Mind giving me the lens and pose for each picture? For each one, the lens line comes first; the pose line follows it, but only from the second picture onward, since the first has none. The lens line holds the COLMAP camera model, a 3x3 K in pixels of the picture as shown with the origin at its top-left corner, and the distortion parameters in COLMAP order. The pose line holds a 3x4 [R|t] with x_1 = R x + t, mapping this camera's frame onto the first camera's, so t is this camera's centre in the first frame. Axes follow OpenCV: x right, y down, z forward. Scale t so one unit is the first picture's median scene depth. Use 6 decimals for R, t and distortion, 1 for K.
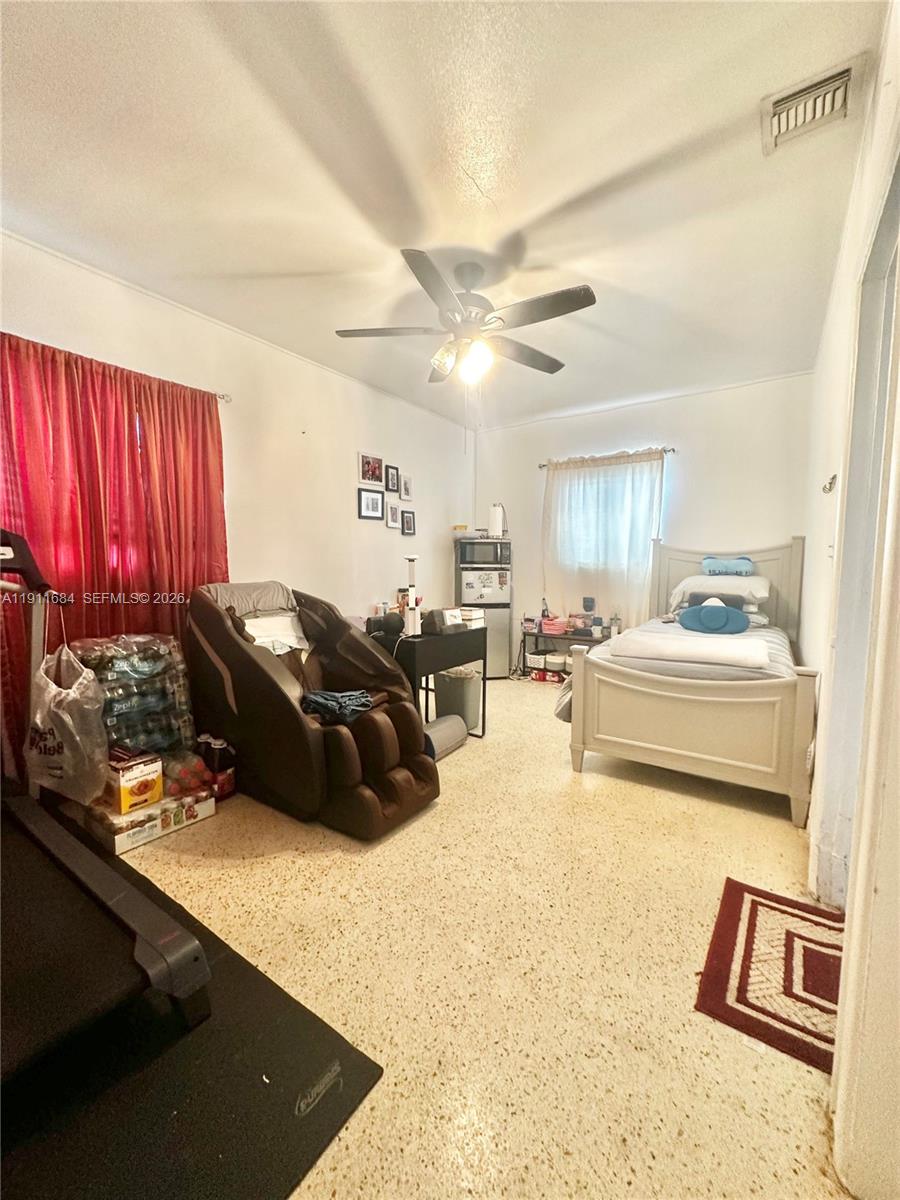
lens RADIAL K [[483.7, 0, 450.0], [0, 483.7, 600.0], [0, 0, 1]] dist [-0.000791, -0.000140]
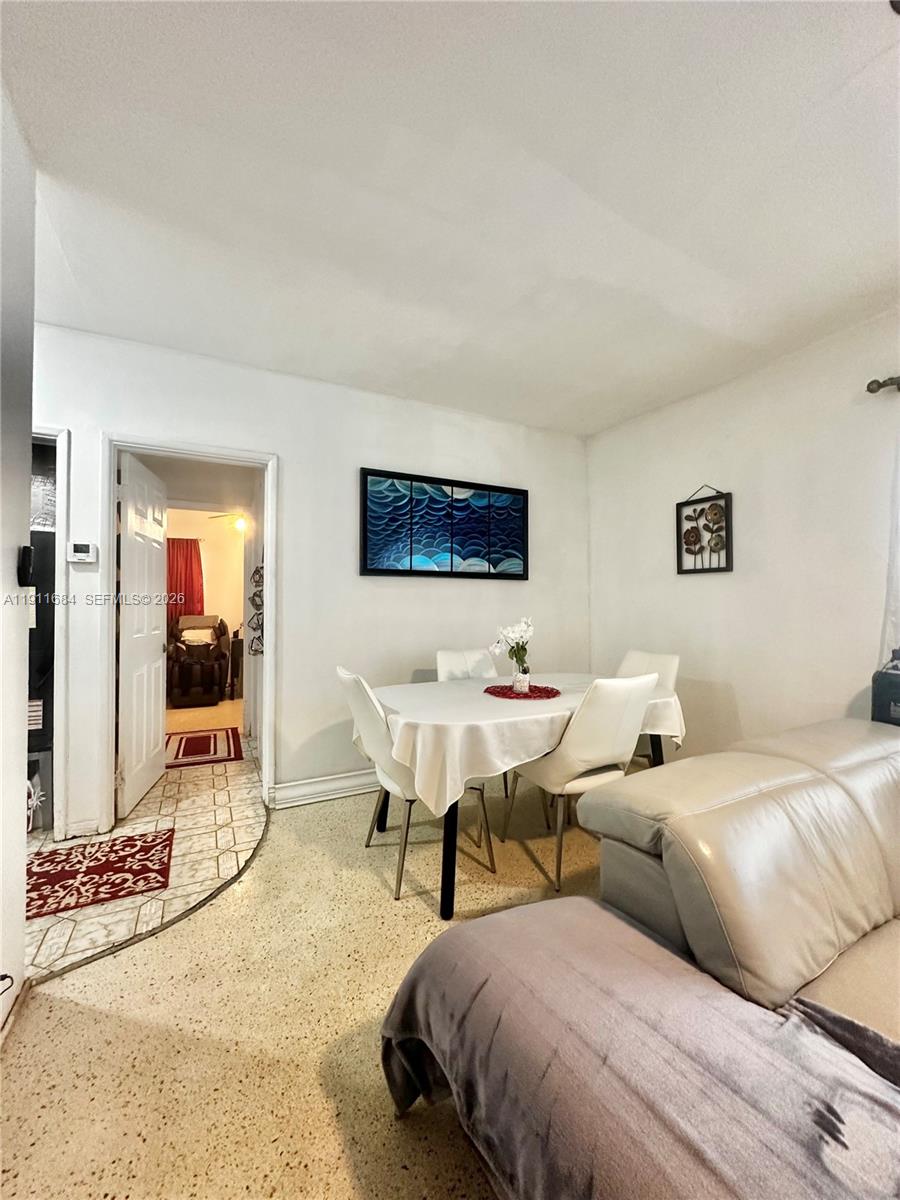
lens RADIAL K [[483.7, 0, 450.0], [0, 483.7, 600.0], [0, 0, 1]] dist [-0.000791, -0.000140]
pose [[0.878250, -0.001402, -0.478200, 2.190706], [-0.044503, 0.995416, -0.084652, 0.044357], [0.476127, 0.095627, 0.874162, -0.630538]]
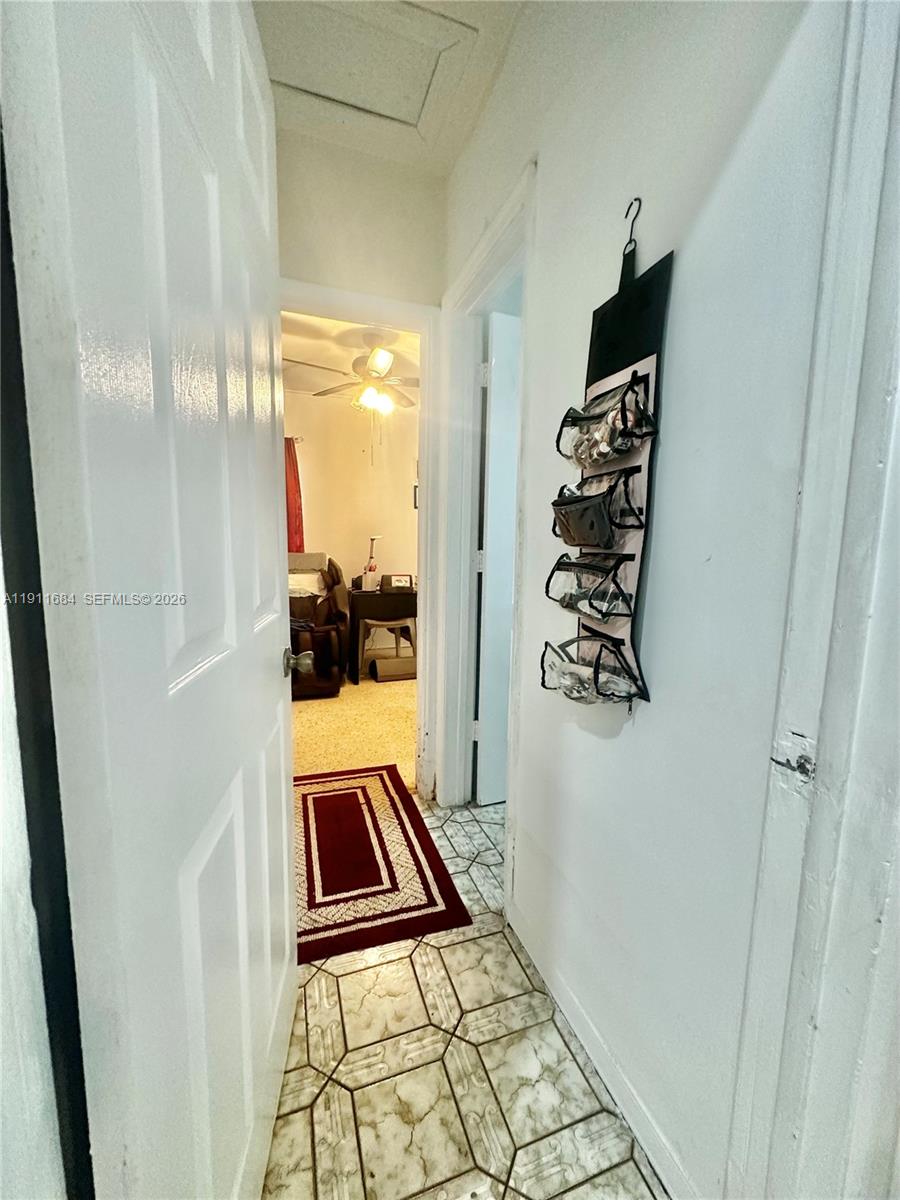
lens RADIAL K [[483.7, 0, 450.0], [0, 483.7, 600.0], [0, 0, 1]] dist [-0.000791, -0.000140]
pose [[0.809033, 0.079413, -0.582374, 1.139772], [-0.057997, 0.996781, 0.055351, 0.004859], [0.584895, -0.011005, 0.811034, -0.038938]]
